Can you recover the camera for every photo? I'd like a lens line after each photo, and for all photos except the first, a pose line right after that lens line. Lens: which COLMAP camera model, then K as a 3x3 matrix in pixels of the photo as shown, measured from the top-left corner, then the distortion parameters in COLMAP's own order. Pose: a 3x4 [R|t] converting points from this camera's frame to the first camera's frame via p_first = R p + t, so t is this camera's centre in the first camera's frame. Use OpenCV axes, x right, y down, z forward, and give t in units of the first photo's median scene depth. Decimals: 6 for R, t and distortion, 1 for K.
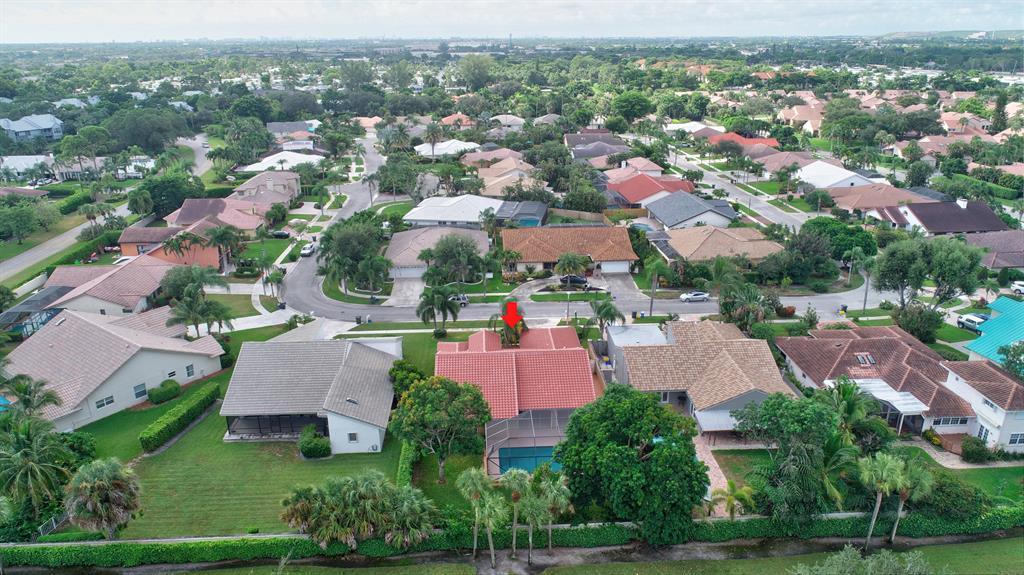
lens RADIAL K [[708.7, 0, 512.0], [0, 708.7, 287.5], [0, 0, 1]] dist [-0.008282, 0.001568]
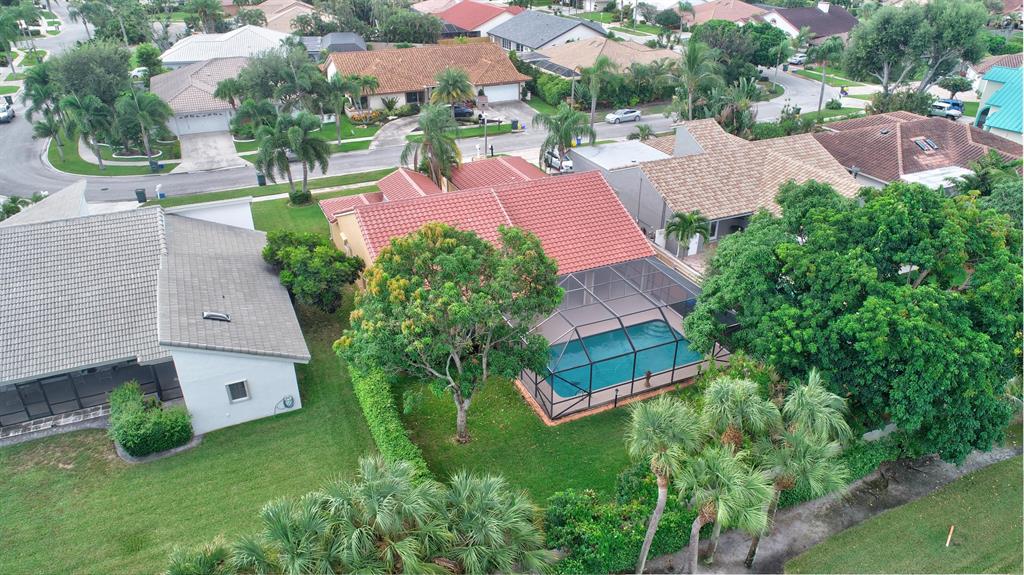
lens RADIAL K [[701.4, 0, 512.0], [0, 701.4, 287.5], [0, 0, 1]] dist [0.001356, 0.000642]
pose [[0.929934, -0.163966, 0.329146, -0.121643], [0.116626, 0.980385, 0.158882, 0.056763], [-0.348741, -0.109363, 0.930816, 0.316431]]
